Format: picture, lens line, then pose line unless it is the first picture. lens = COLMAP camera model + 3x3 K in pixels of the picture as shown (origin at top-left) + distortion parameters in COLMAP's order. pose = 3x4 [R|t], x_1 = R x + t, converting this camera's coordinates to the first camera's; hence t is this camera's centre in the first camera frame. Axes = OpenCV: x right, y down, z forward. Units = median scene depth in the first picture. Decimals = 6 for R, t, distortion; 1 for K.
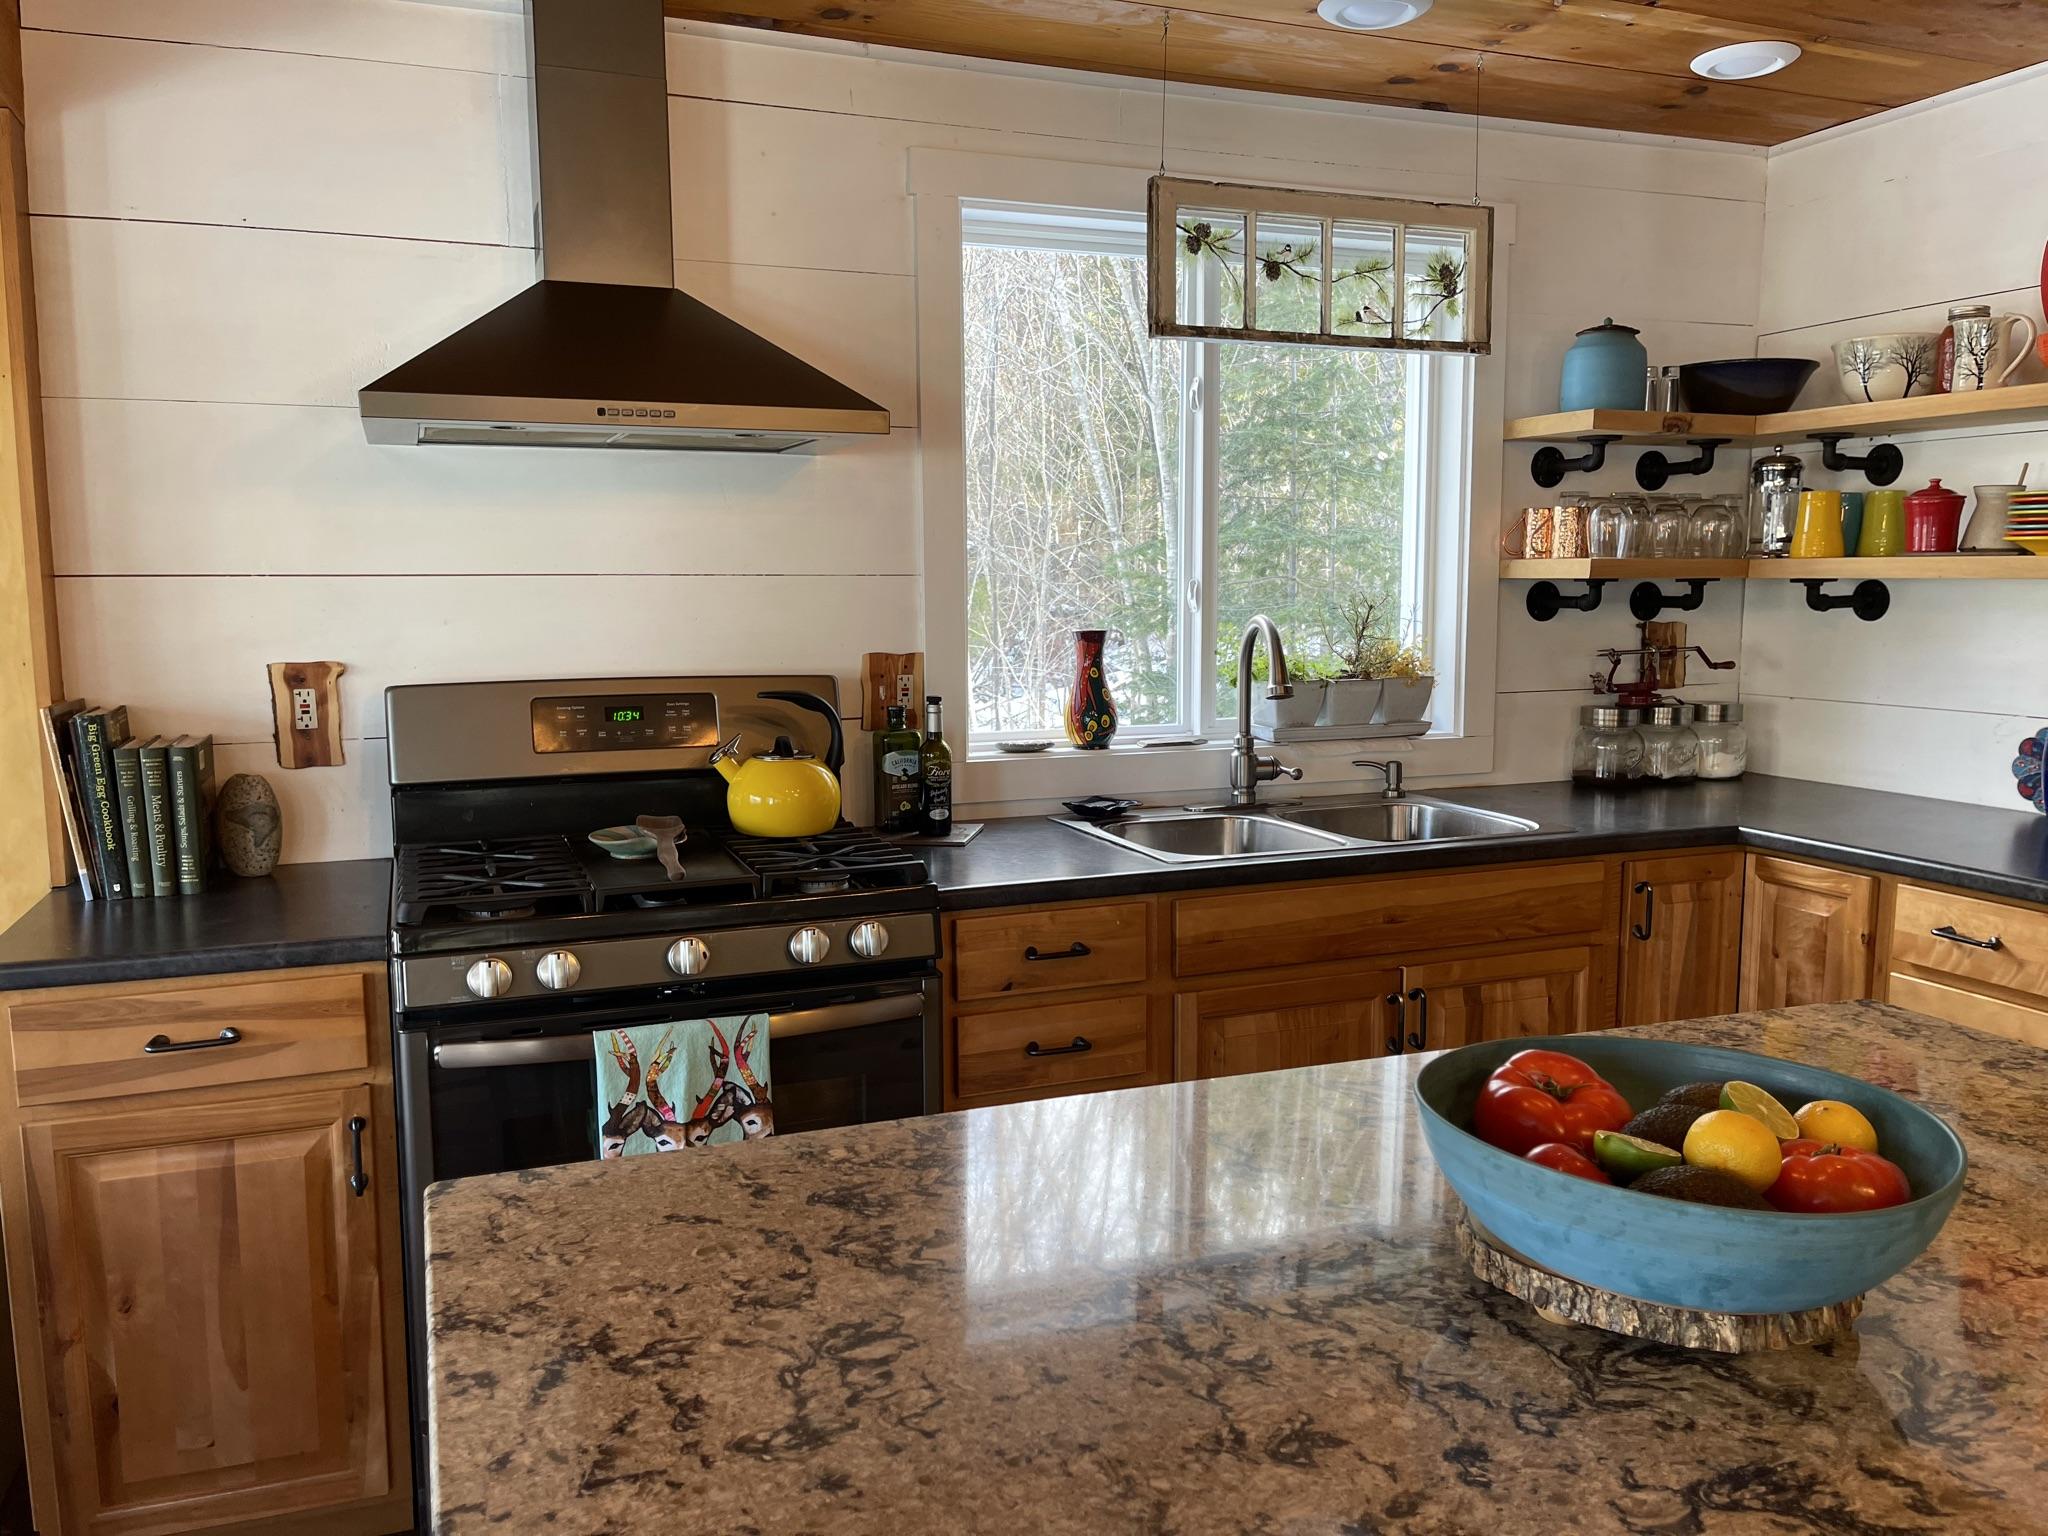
lens RADIAL K [[1548.8, 0, 1020.6], [0, 1548.8, 770.5], [0, 0, 1]] dist [0.074586, -0.061401]
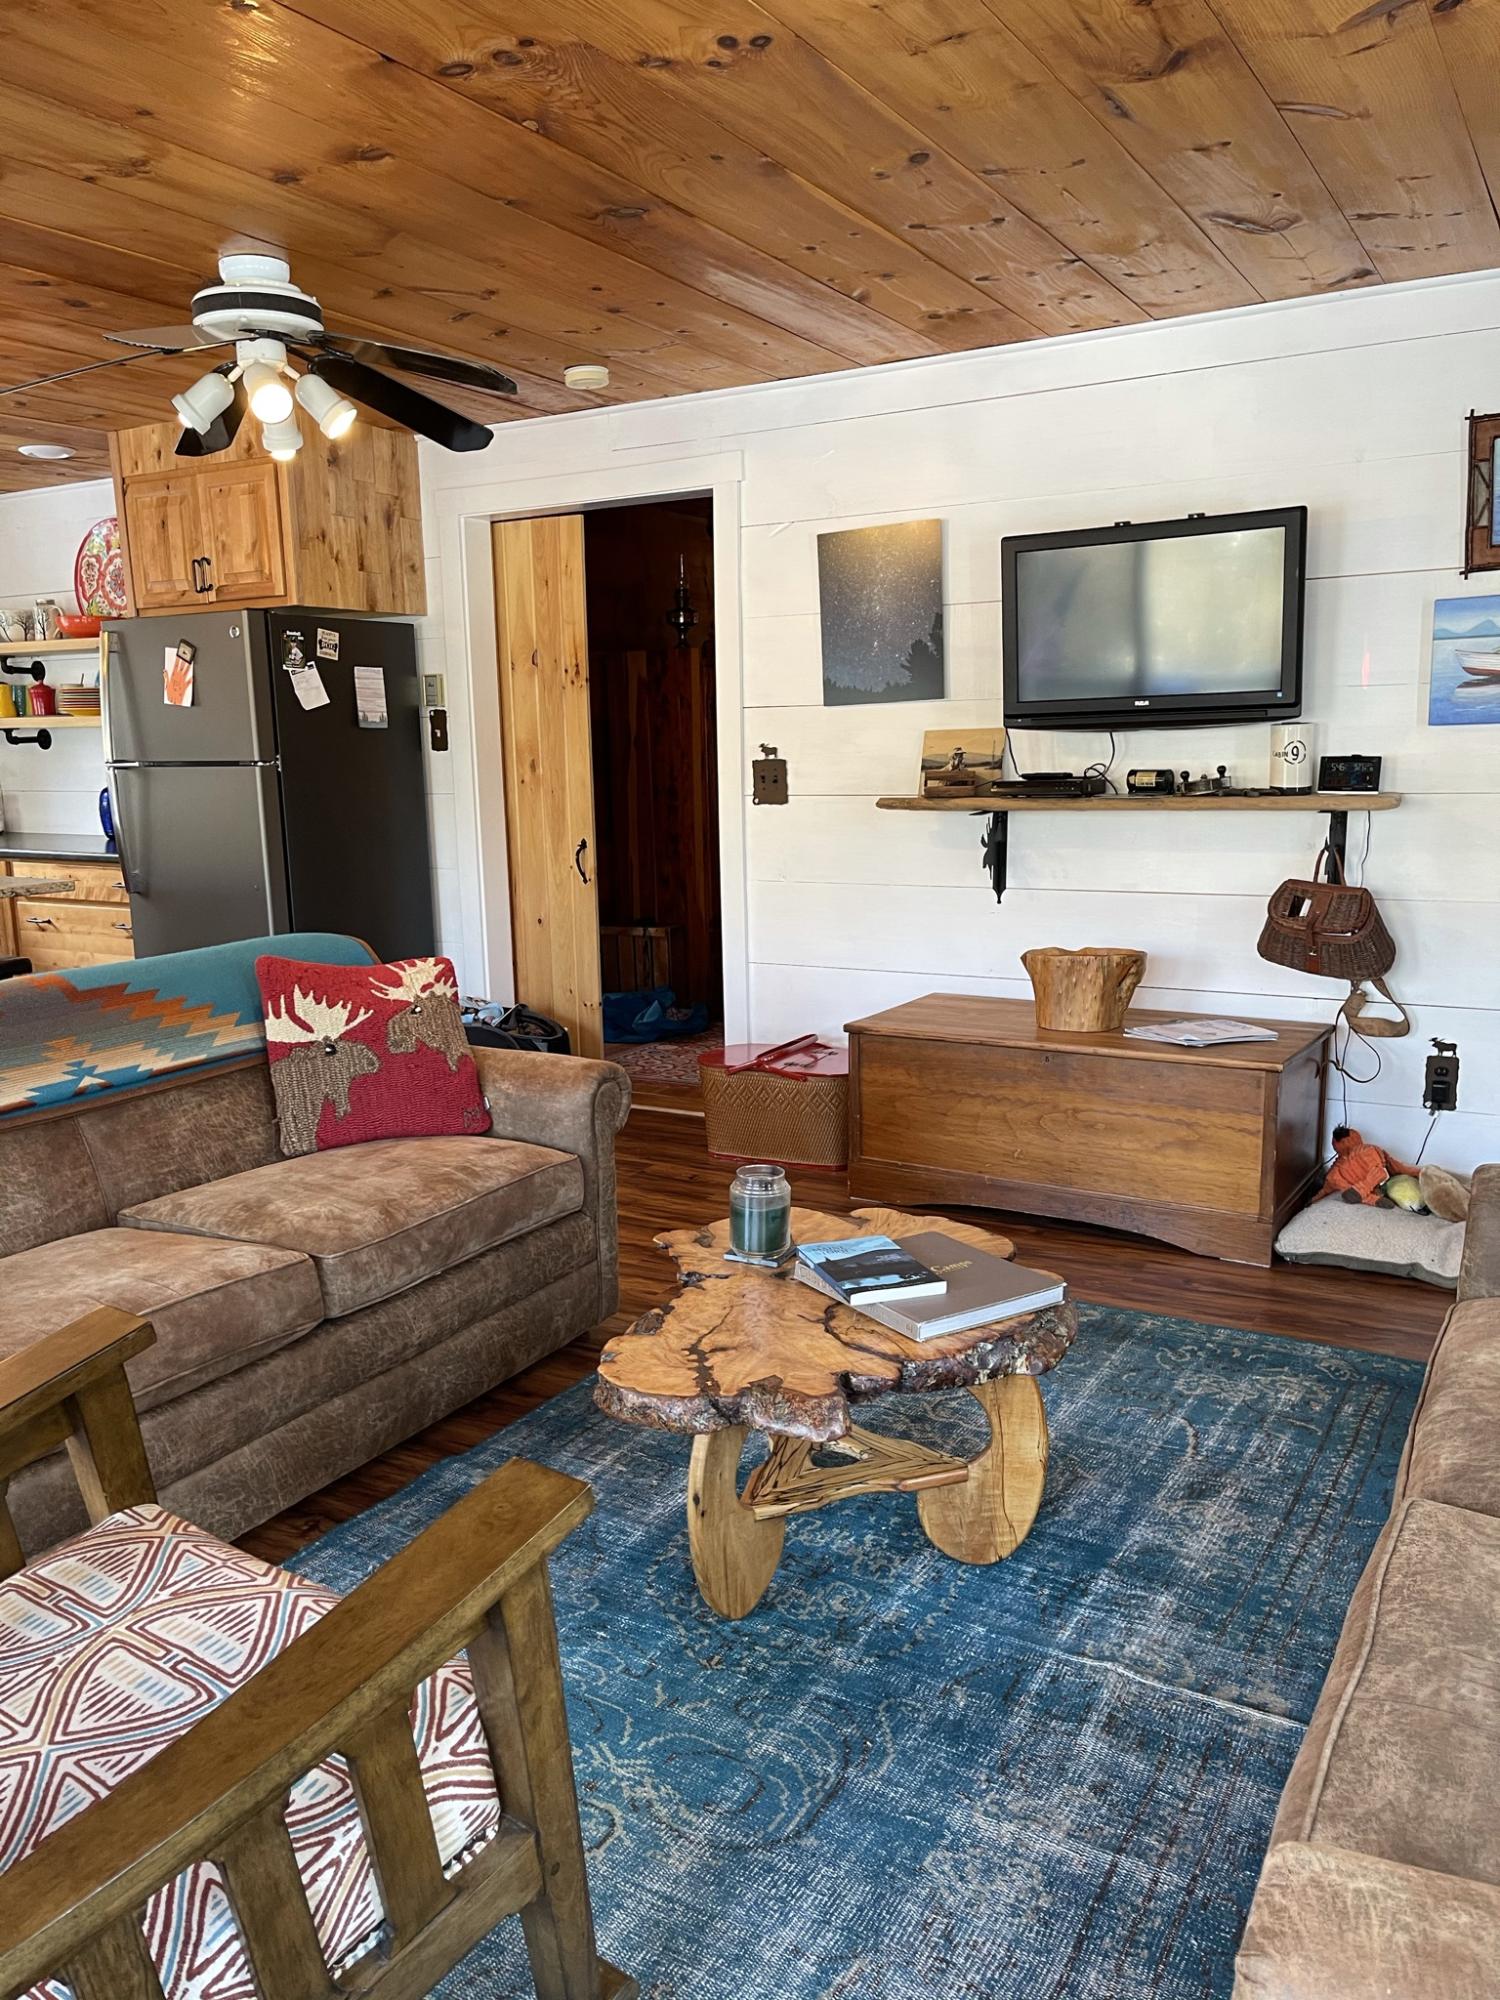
lens RADIAL K [[1512.5, 0, 747.3], [0, 1512.5, 1008.0], [0, 0, 1]] dist [0.074586, -0.061401]
pose [[0.787866, -0.122168, 0.603608, 0.020797], [0.094461, 0.992501, 0.077582, 0.172145], [-0.608559, -0.004107, 0.793498, -1.148209]]
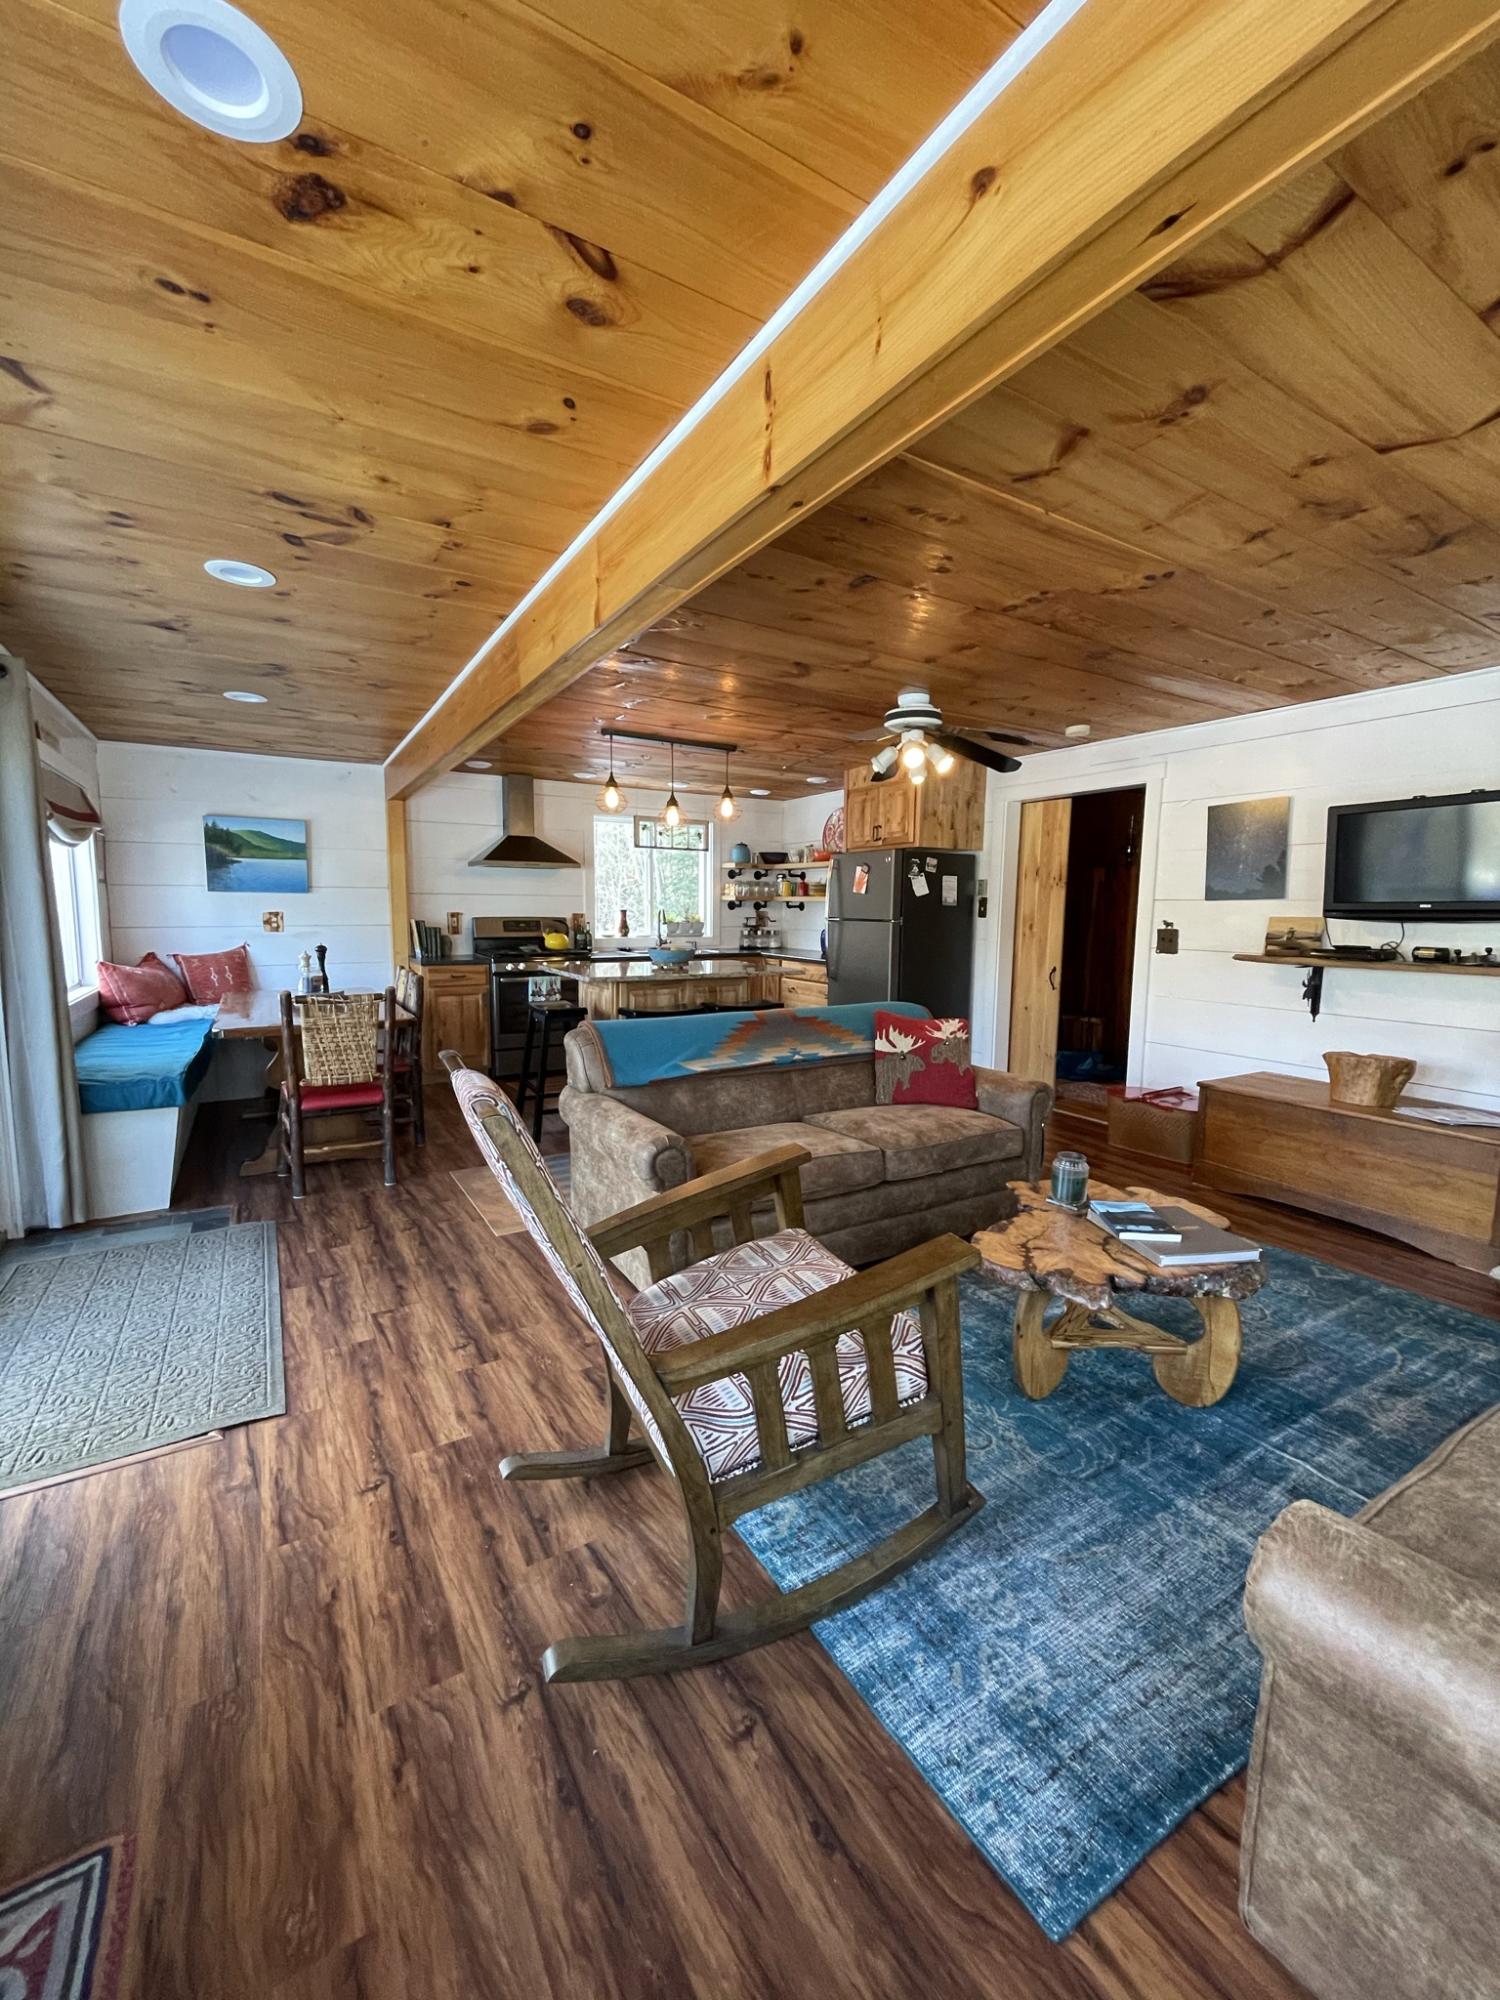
lens RADIAL K [[805.7, 0, 747.7], [0, 805.7, 994.8], [0, 0, 1]] dist [0.003623, 0.000084]
pose [[0.985436, -0.003886, 0.170001, 0.002841], [0.006484, 0.999871, -0.014728, 0.177910], [-0.169921, 0.015616, 0.985334, -1.243986]]
